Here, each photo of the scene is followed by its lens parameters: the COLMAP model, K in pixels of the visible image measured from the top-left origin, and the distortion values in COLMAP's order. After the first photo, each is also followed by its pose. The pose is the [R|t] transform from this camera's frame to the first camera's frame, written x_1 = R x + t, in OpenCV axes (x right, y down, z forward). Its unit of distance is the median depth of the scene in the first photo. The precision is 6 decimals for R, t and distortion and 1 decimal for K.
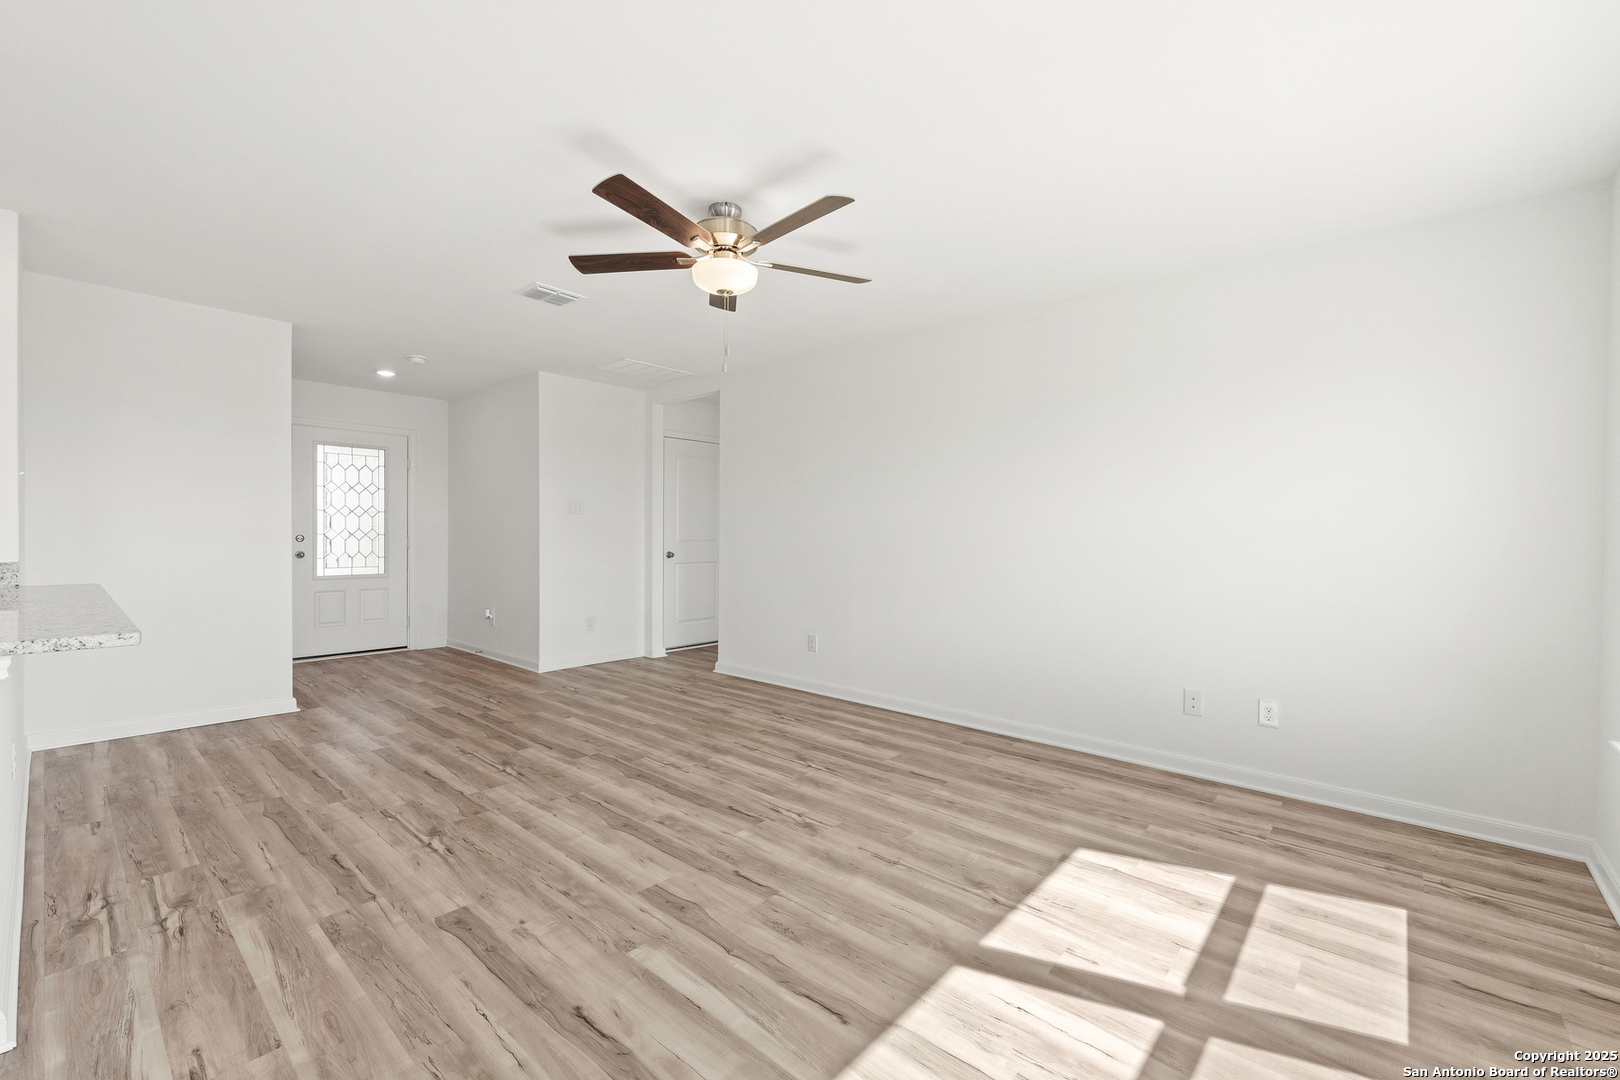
lens RADIAL K [[696.8, 0, 805.3], [0, 696.8, 530.3], [0, 0, 1]] dist [0.001671, 0.000477]
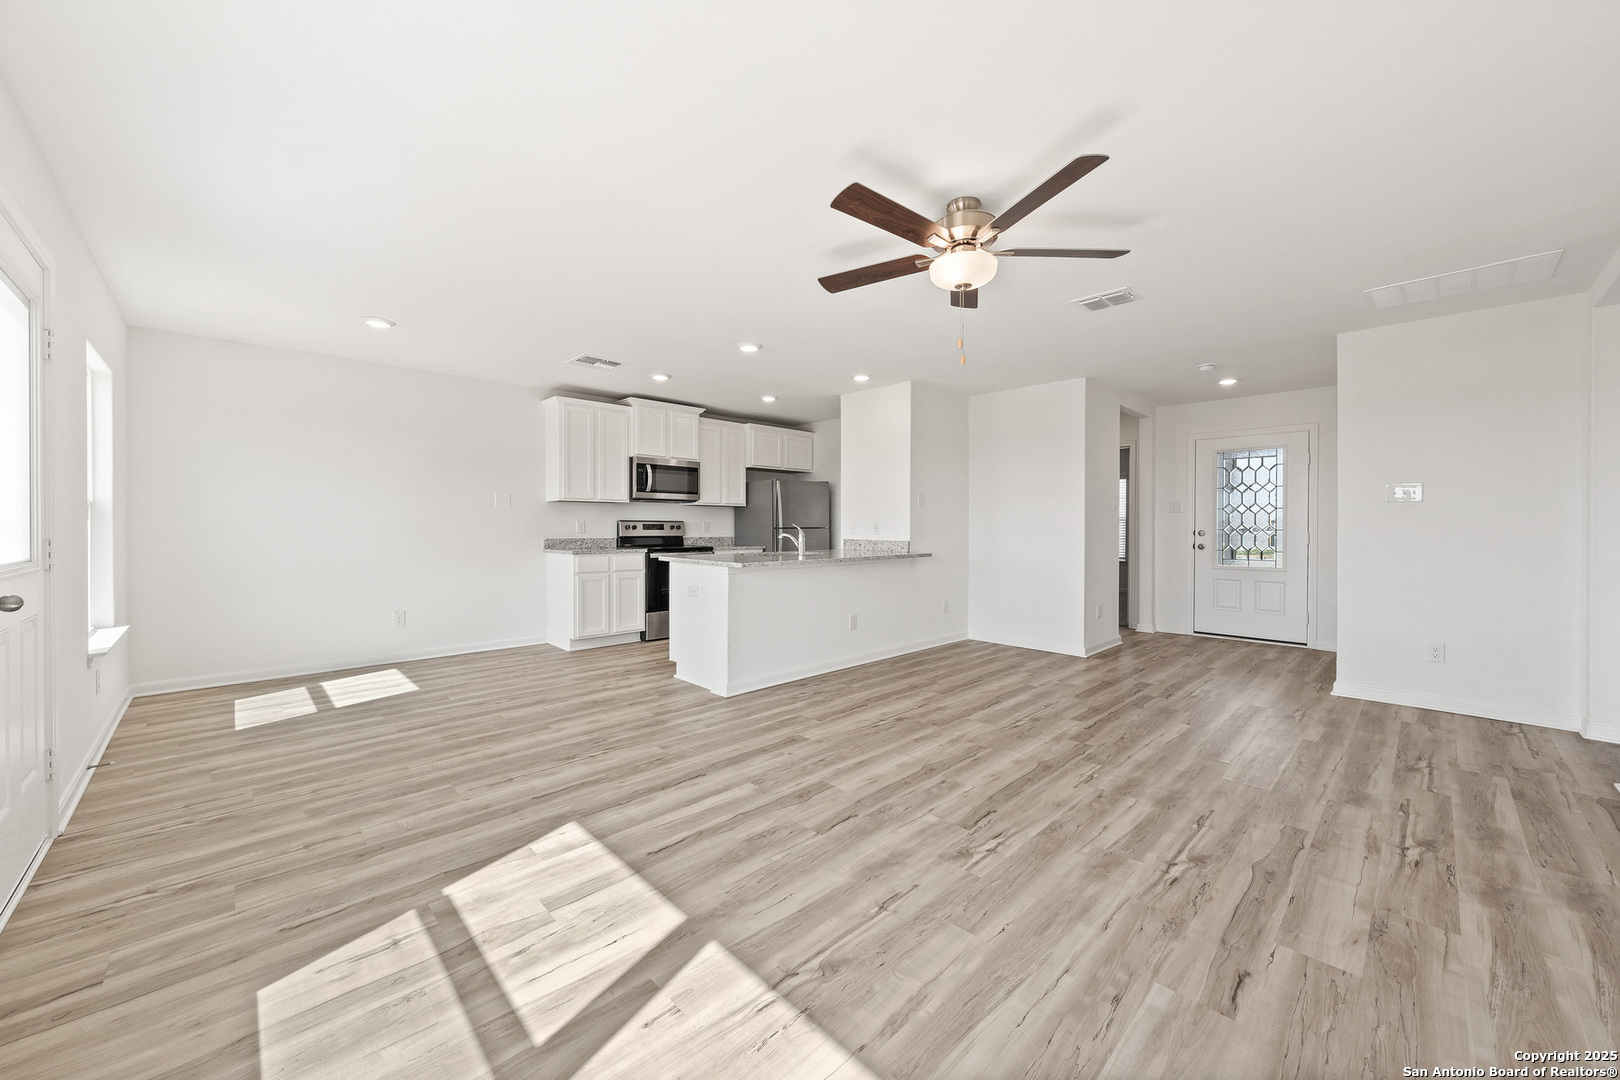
lens RADIAL K [[600.3, 0, 817.1], [0, 600.3, 538.6], [0, 0, 1]] dist [-0.002918, -0.000666]
pose [[-0.080963, 0.012303, -0.996641, 0.780744], [0.000964, 0.999924, 0.012265, 0.012724], [0.996717, 0.000032, -0.080968, 0.884235]]
